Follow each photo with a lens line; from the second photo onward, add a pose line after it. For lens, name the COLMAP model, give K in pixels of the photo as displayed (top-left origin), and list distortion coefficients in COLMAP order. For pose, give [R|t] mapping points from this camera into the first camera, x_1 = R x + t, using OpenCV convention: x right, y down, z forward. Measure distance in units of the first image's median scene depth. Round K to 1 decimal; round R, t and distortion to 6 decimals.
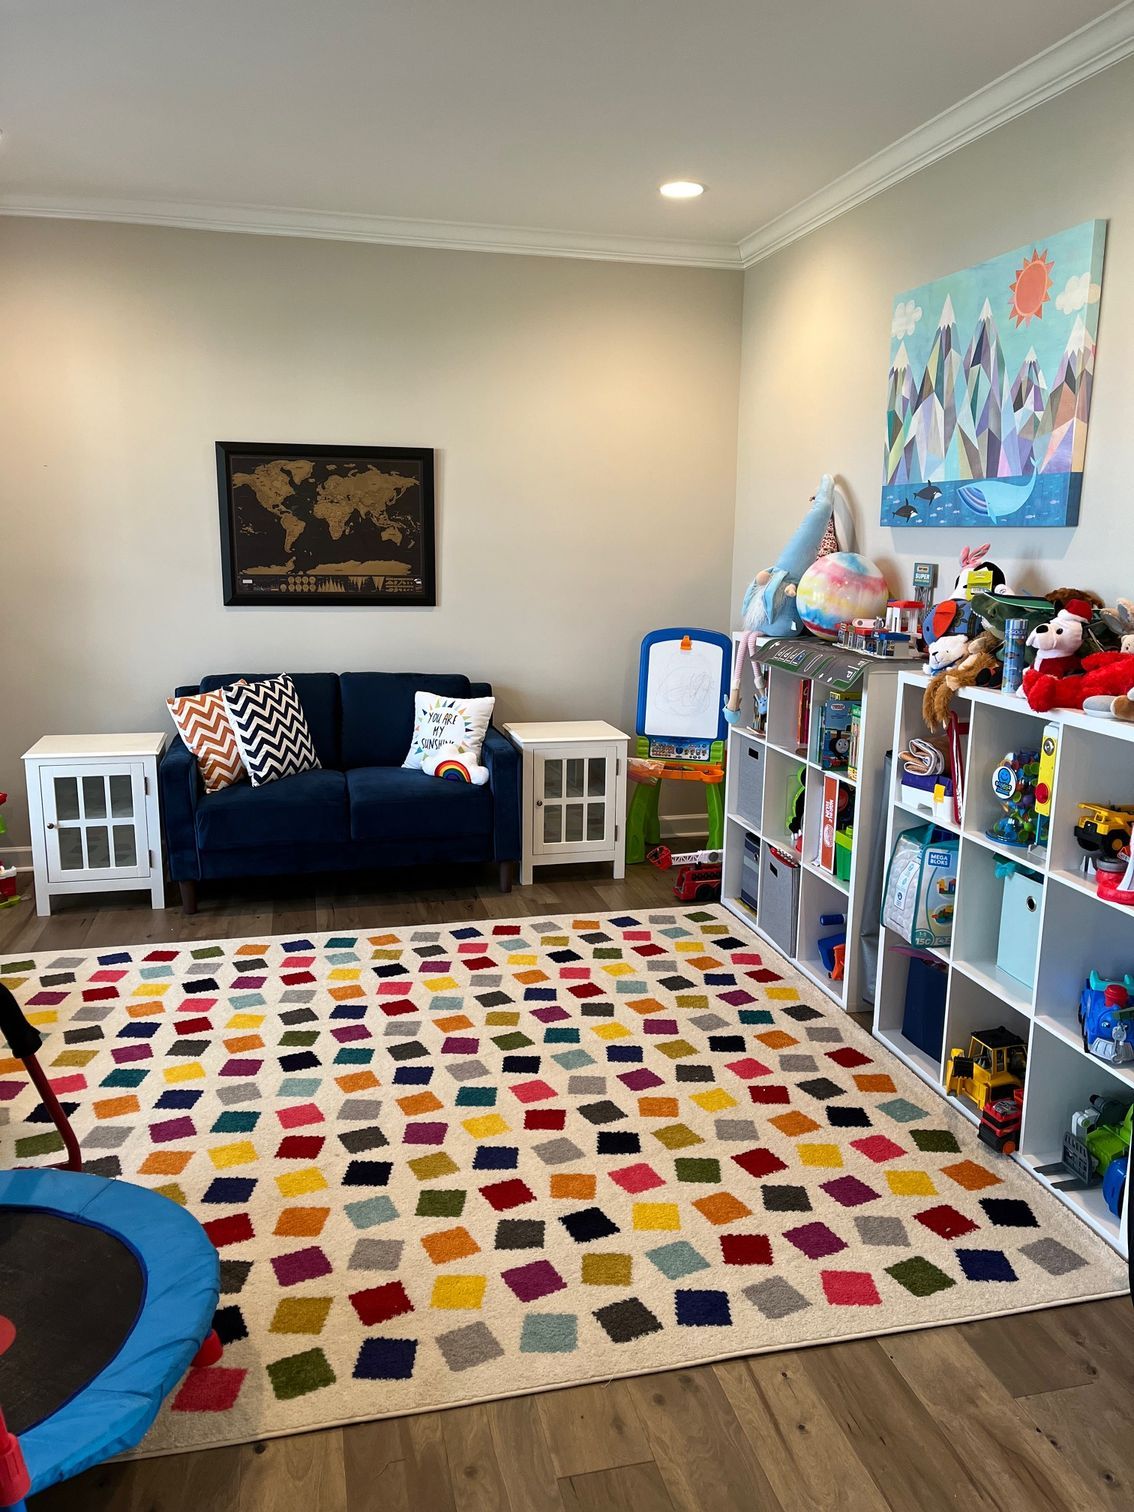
lens RADIAL K [[1135.9, 0, 548.5], [0, 1135.9, 764.2], [0, 0, 1]] dist [0.047095, -0.016422]
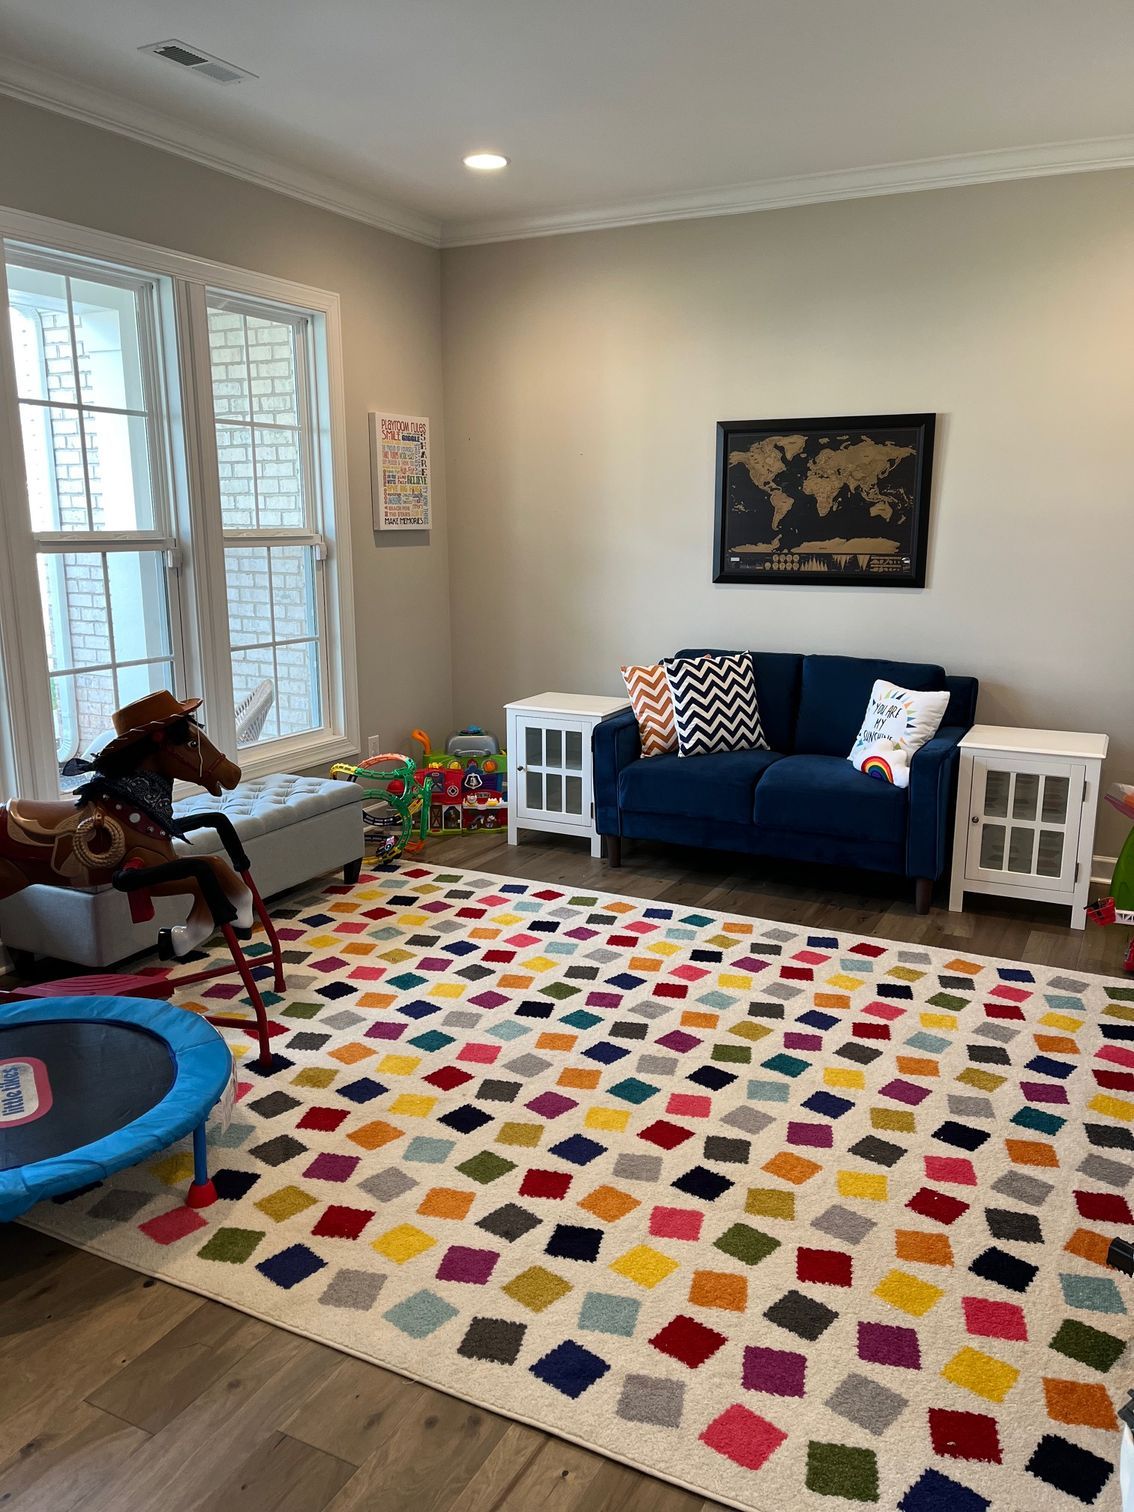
lens RADIAL K [[1135.9, 0, 590.0], [0, 1135.9, 754.4], [0, 0, 1]] dist [0.047095, -0.016422]
pose [[0.764730, 0.119206, -0.633228, 0.336430], [-0.124749, 0.991535, 0.036003, -0.009789], [0.632160, 0.051462, 0.773127, 0.165786]]
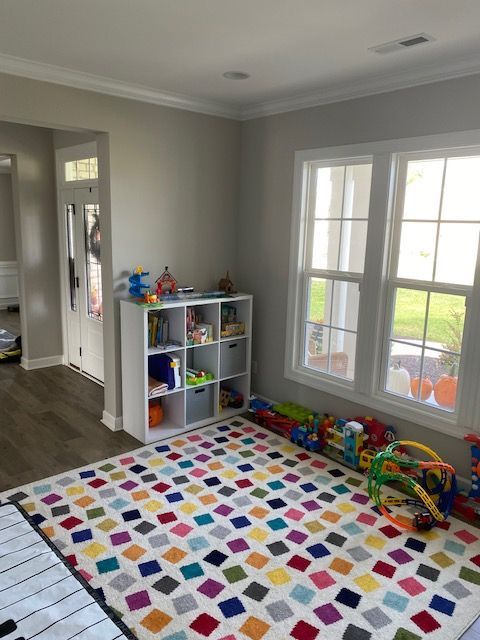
lens RADIAL K [[480.8, 0, 203.8], [0, 480.8, 316.3], [0, 0, 1]] dist [0.047095, -0.016422]
pose [[-0.899717, 0.059683, -0.432375, 0.082565], [-0.113905, 0.924175, 0.364591, -0.281577], [0.421350, 0.377278, -0.824697, 1.116967]]
